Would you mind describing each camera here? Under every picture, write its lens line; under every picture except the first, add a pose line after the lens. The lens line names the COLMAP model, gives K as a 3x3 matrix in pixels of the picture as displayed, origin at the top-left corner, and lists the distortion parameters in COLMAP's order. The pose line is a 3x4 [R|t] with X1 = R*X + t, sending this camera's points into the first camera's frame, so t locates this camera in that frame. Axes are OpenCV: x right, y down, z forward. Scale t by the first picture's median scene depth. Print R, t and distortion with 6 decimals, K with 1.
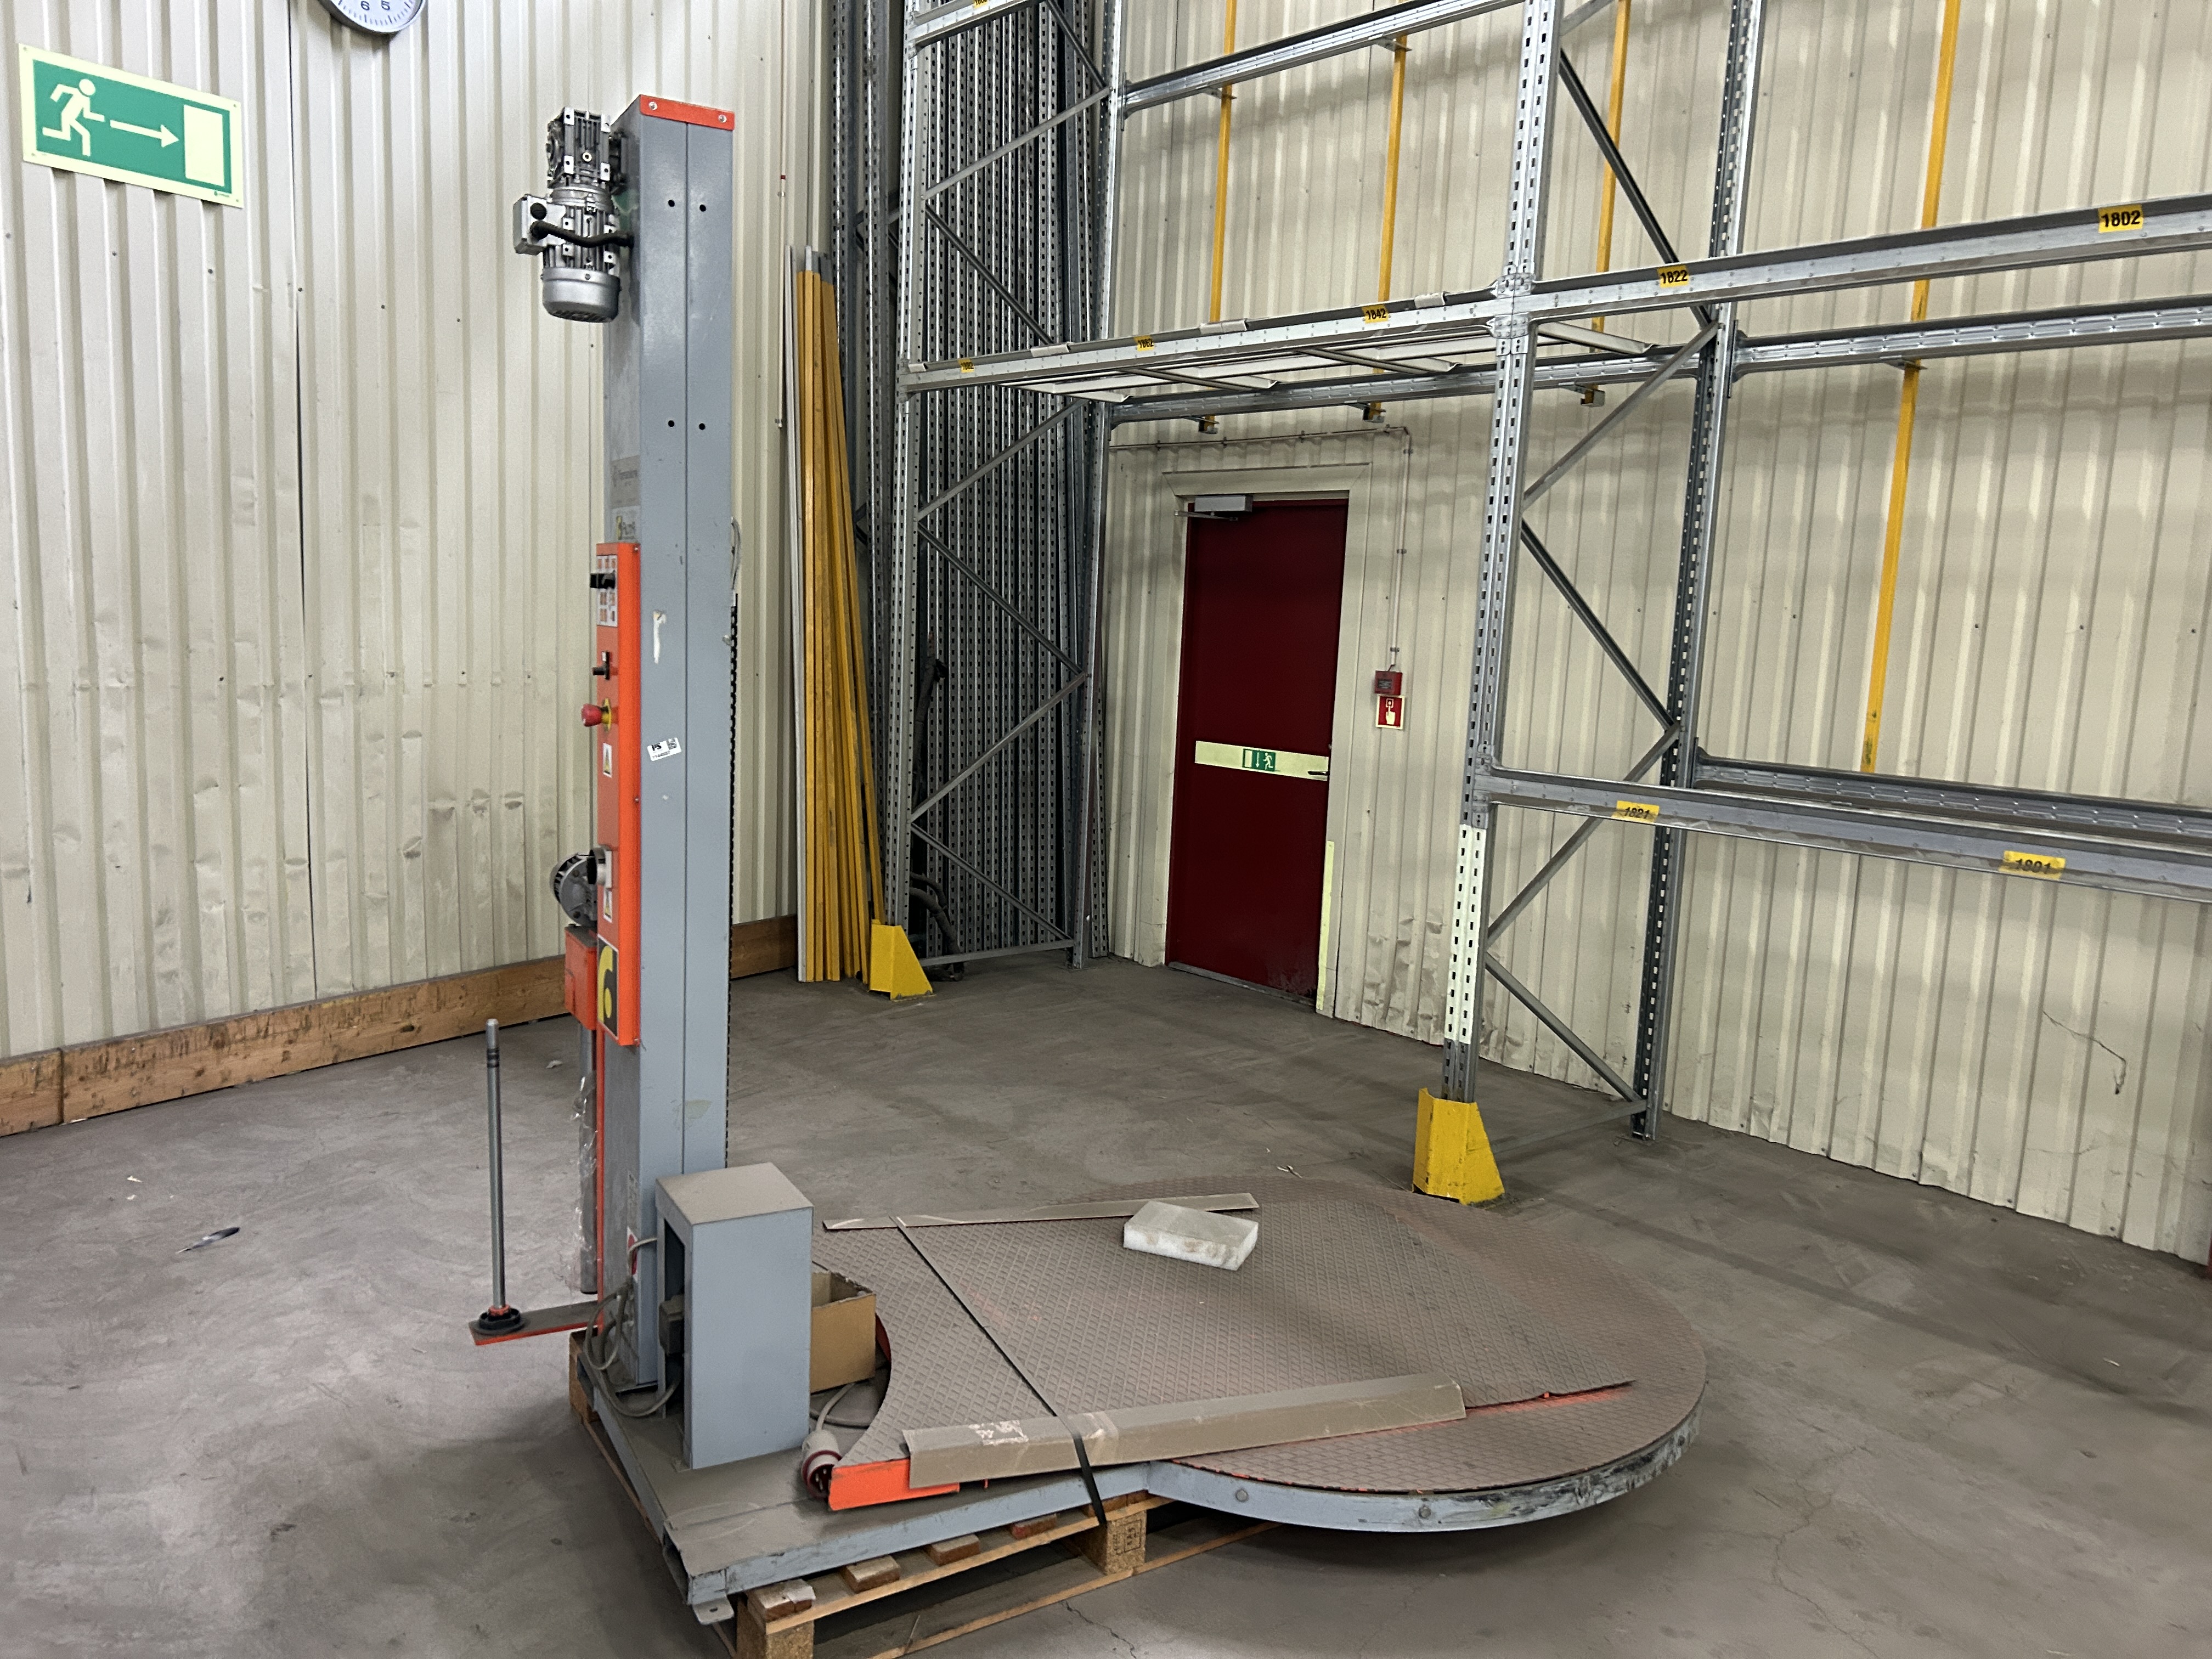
lens RADIAL K [[1686.2, 0, 1104.9], [0, 1686.2, 849.2], [0, 0, 1]] dist [0.056542, -0.069139]
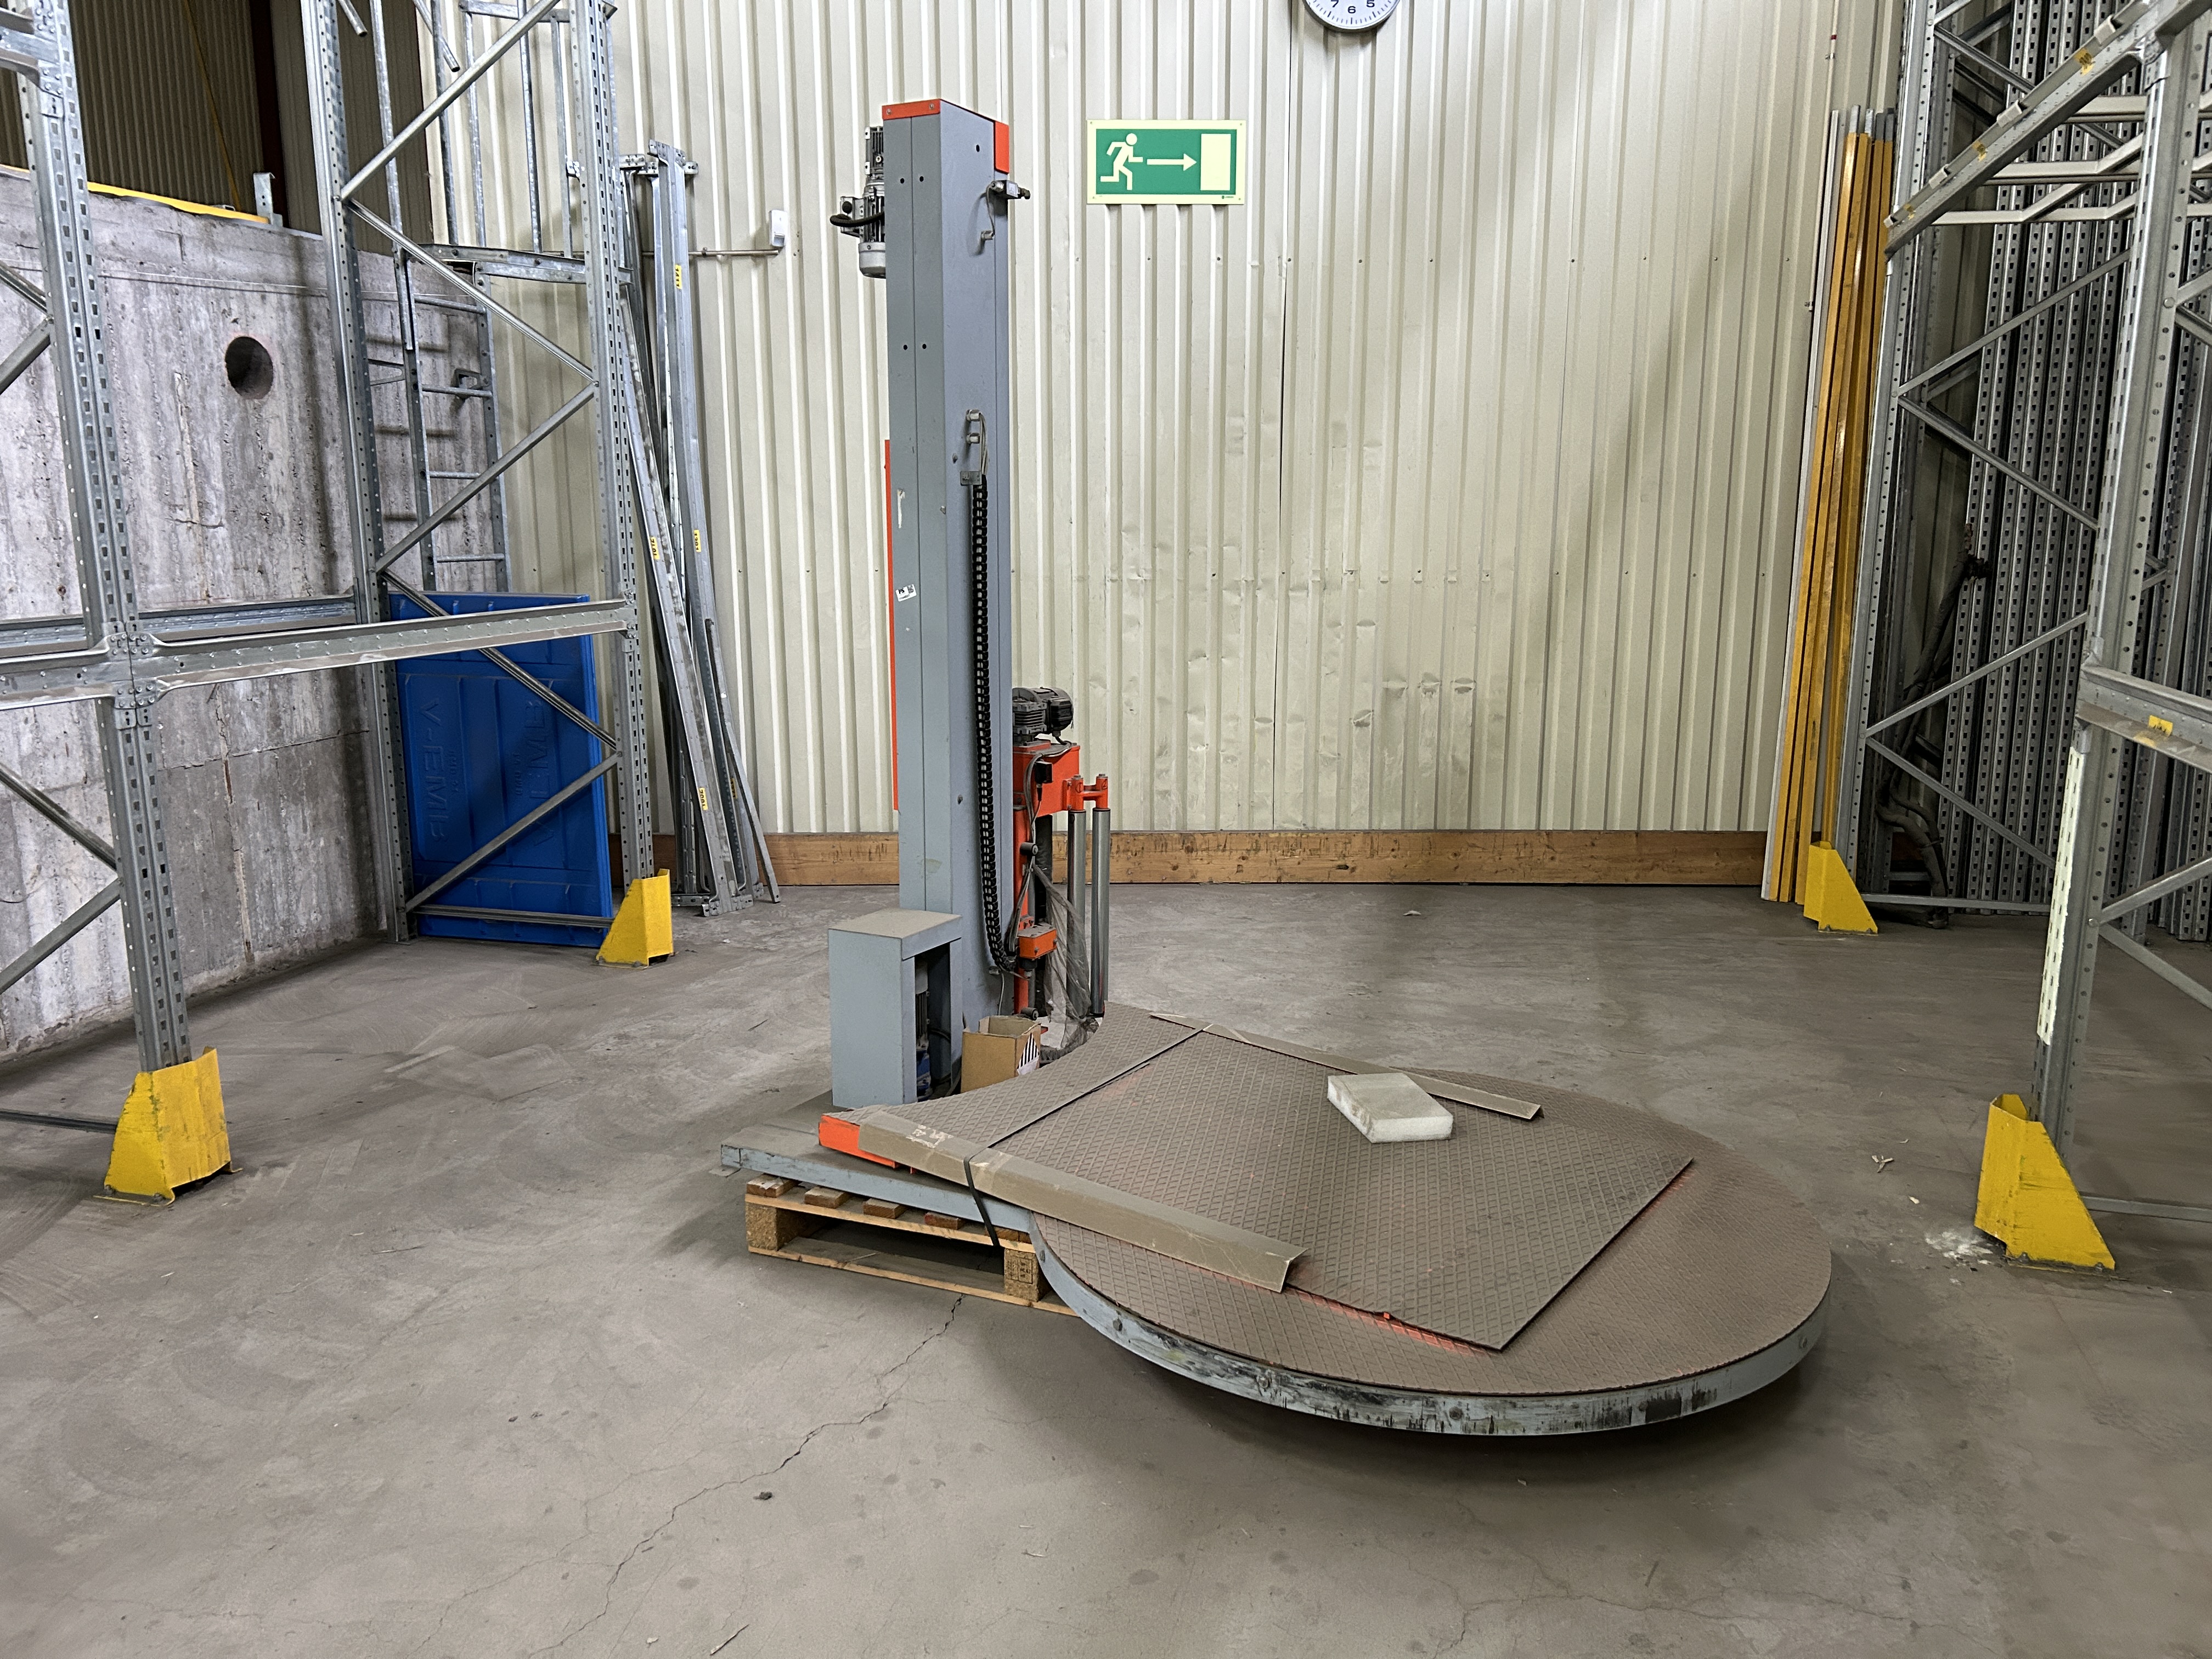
lens RADIAL K [[1667.0, 0, 1105.9], [0, 1667.0, 835.9], [0, 0, 1]] dist [0.170515, -0.476389]
pose [[0.545744, 0.121973, -0.829027, 0.521774], [-0.100230, 0.991748, 0.079932, 0.005367], [0.831936, 0.039471, 0.553466, 0.212322]]
